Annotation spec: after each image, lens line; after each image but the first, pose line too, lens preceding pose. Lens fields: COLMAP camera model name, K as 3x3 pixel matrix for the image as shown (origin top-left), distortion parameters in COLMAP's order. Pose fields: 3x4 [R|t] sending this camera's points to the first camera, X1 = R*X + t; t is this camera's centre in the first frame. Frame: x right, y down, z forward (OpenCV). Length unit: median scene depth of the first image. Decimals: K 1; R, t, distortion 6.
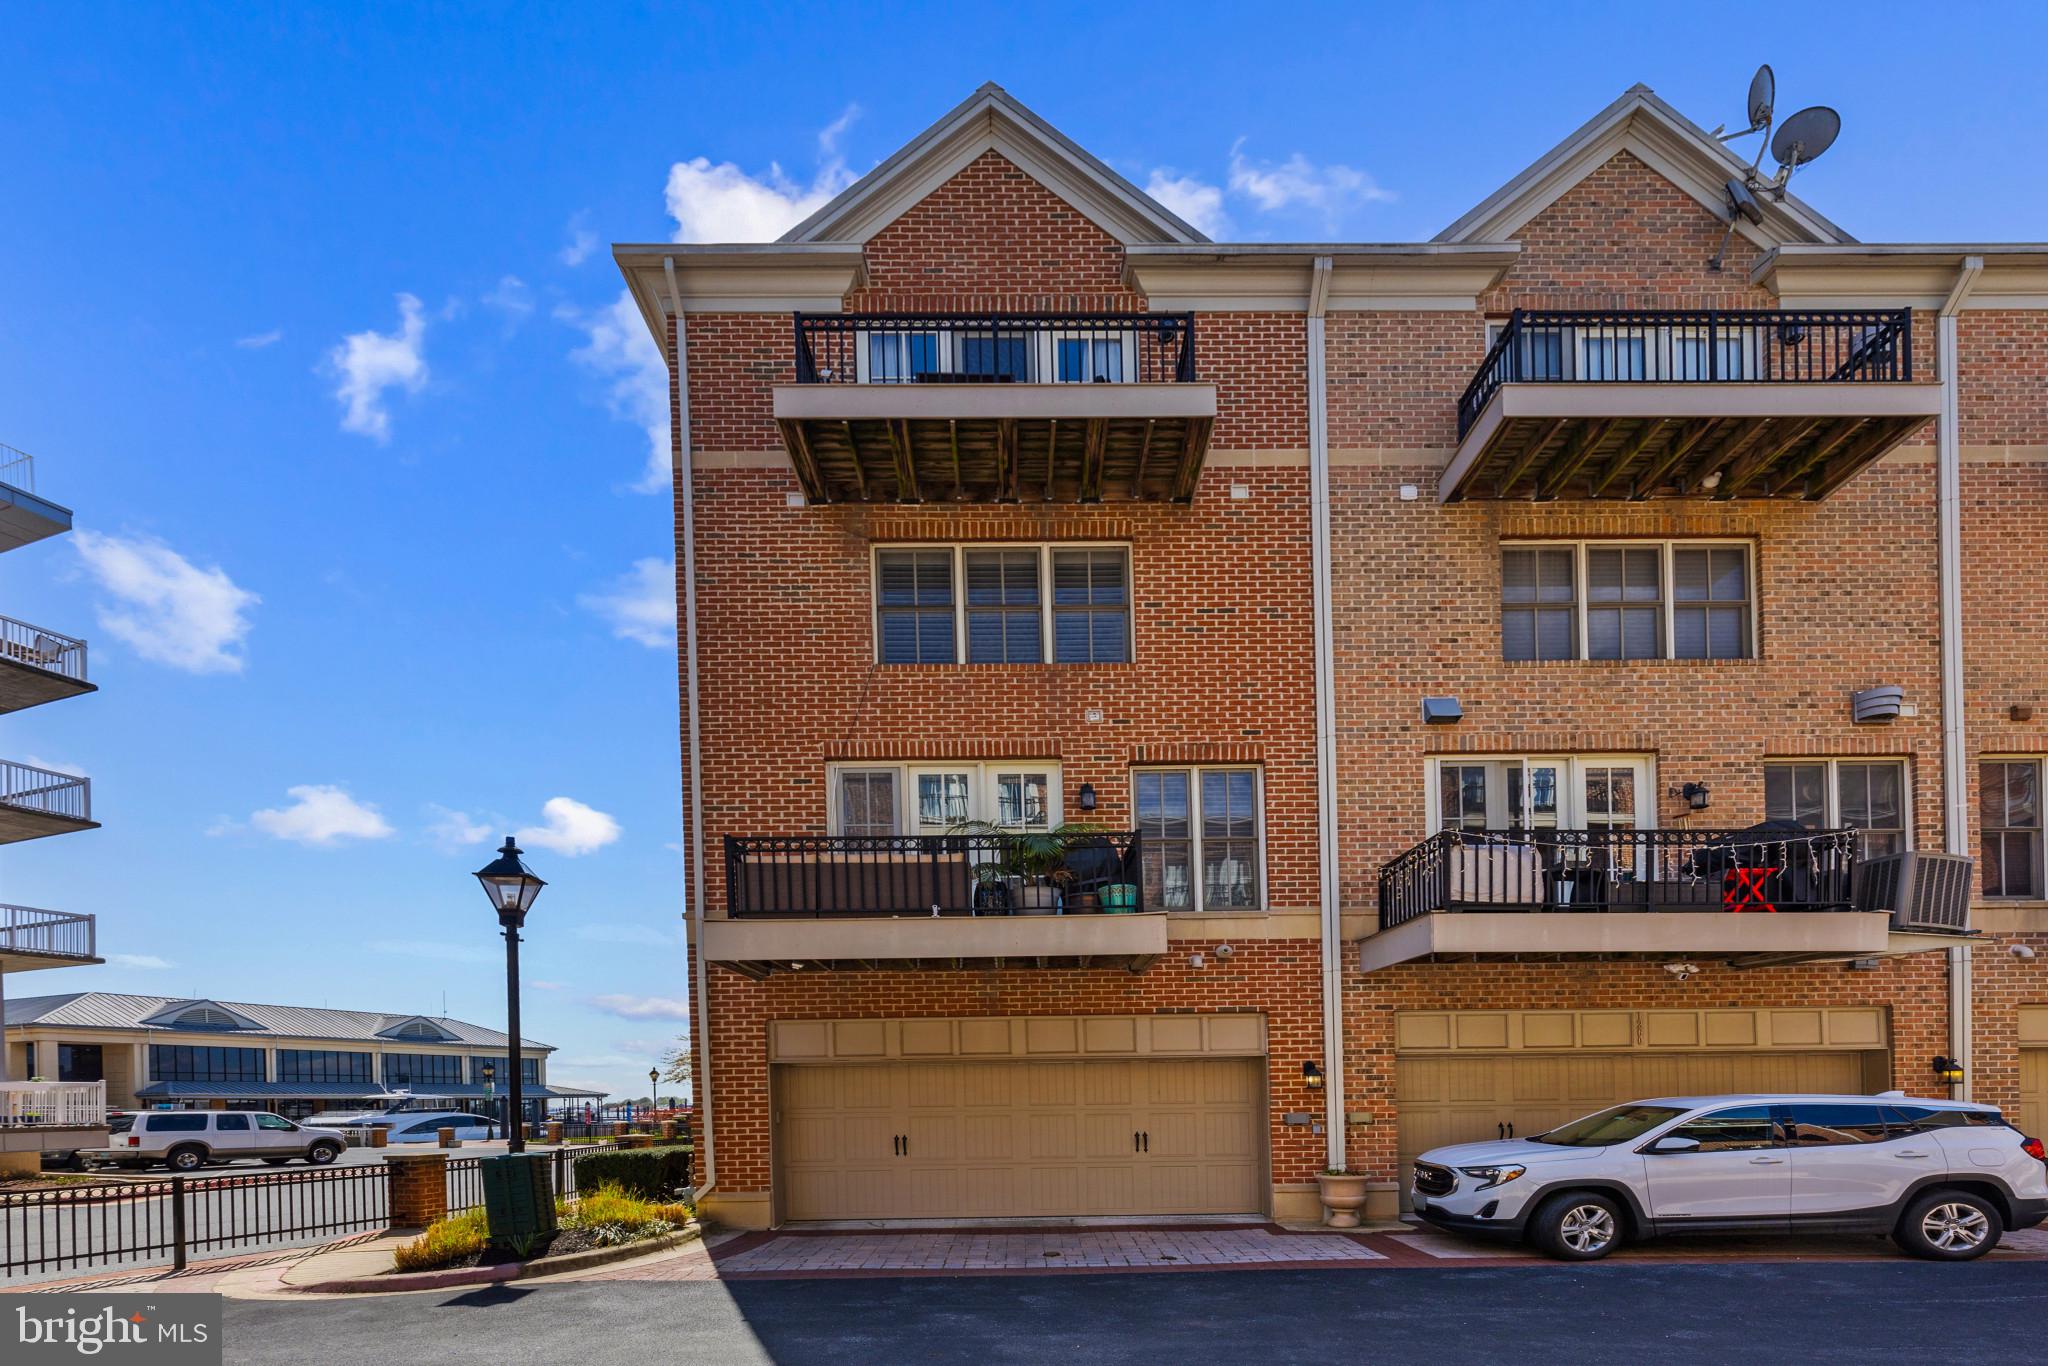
lens RADIAL K [[1129.2, 0, 1024.9], [0, 1129.2, 867.1], [0, 0, 1]] dist [0.004263, 0.000614]
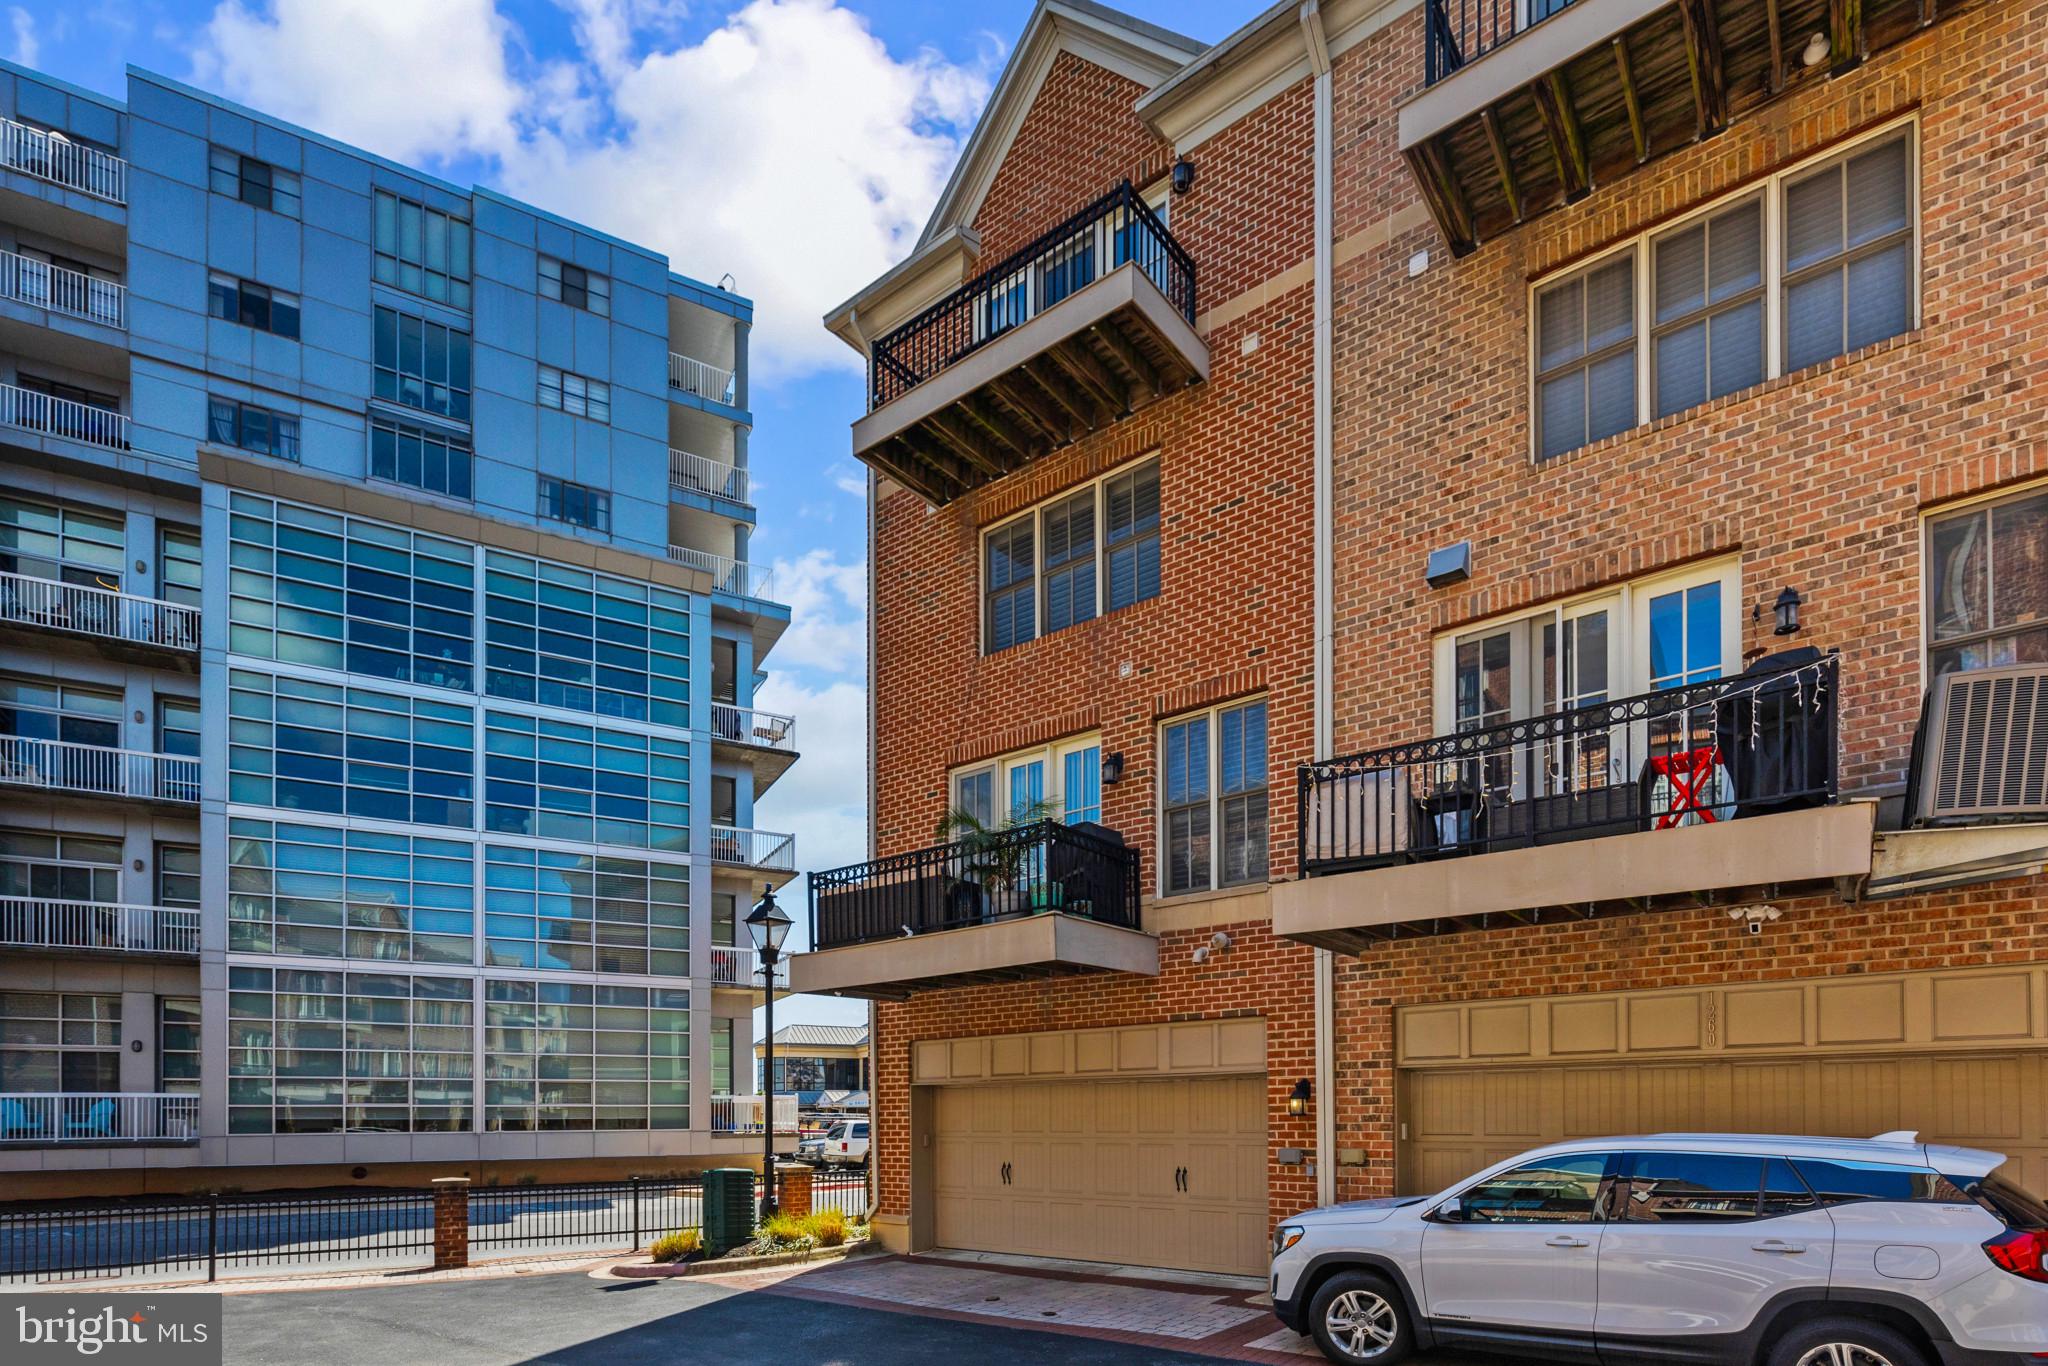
lens RADIAL K [[1560.3, 0, 1024.0], [0, 1560.3, 683.0], [0, 0, 1]] dist [0.002228, -0.002373]
pose [[0.643006, -0.197751, -0.739891, 0.921310], [0.154862, 0.979705, -0.127263, 0.014954], [0.750041, -0.032750, 0.660580, 0.167780]]
